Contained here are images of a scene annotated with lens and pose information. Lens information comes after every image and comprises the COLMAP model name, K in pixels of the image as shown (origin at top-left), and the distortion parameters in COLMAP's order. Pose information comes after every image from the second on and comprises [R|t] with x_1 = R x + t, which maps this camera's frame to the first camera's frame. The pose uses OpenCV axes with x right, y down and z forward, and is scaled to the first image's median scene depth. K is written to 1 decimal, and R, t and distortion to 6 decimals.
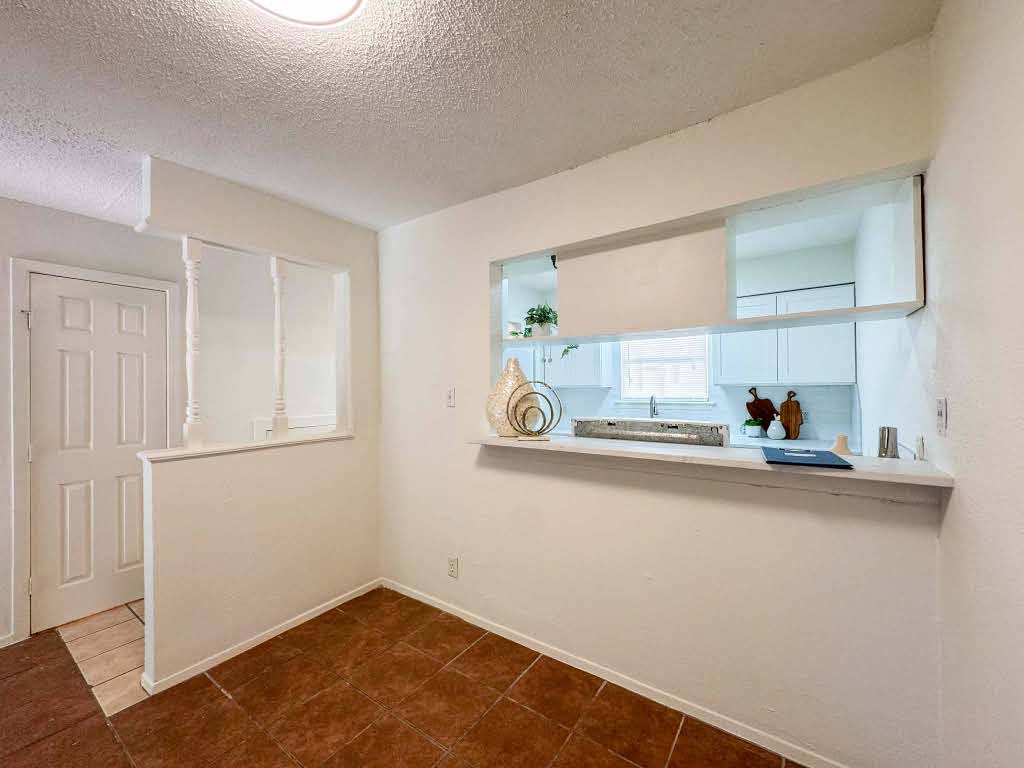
lens RADIAL K [[411.0, 0, 512.5], [0, 411.0, 383.6], [0, 0, 1]] dist [-0.000587, -0.001023]
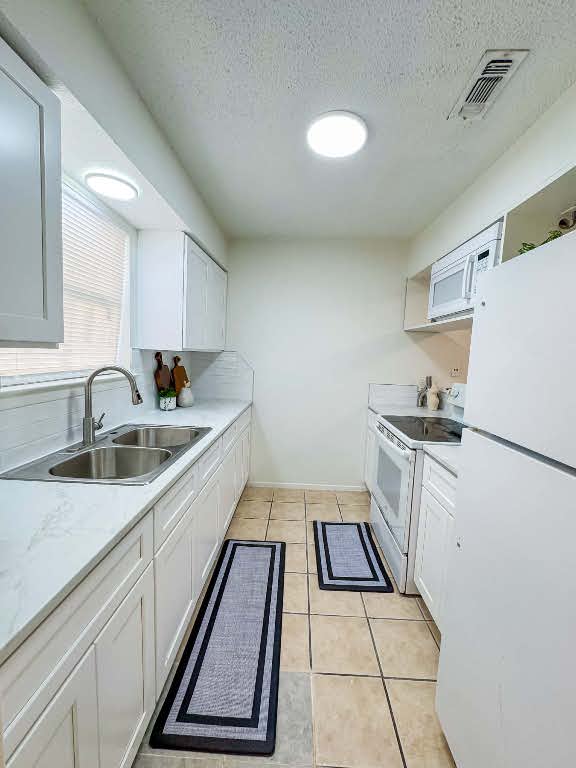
lens RADIAL K [[308.2, 0, 286.7], [0, 308.2, 386.5], [0, 0, 1]] dist [-0.000587, -0.001023]
pose [[-0.544619, -0.102356, 0.832414, -0.080585], [-0.041016, 0.994588, 0.095463, 0.008896], [-0.837680, 0.017849, -0.545870, 1.147215]]
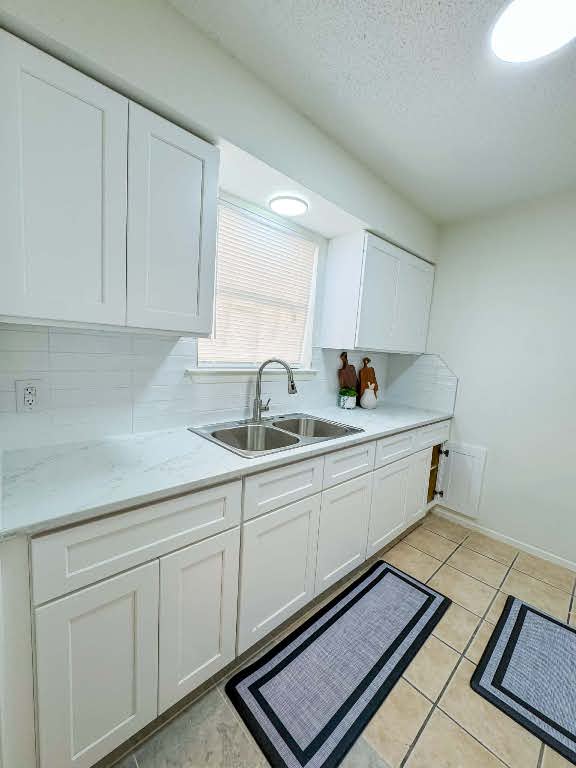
lens RADIAL K [[308.2, 0, 286.1], [0, 308.2, 385.6], [0, 0, 1]] dist [-0.000587, -0.001023]
pose [[0.205620, -0.088578, 0.974615, -0.079679], [-0.069170, 0.992089, 0.104760, 0.020439], [-0.976184, -0.088955, 0.197867, 1.005292]]
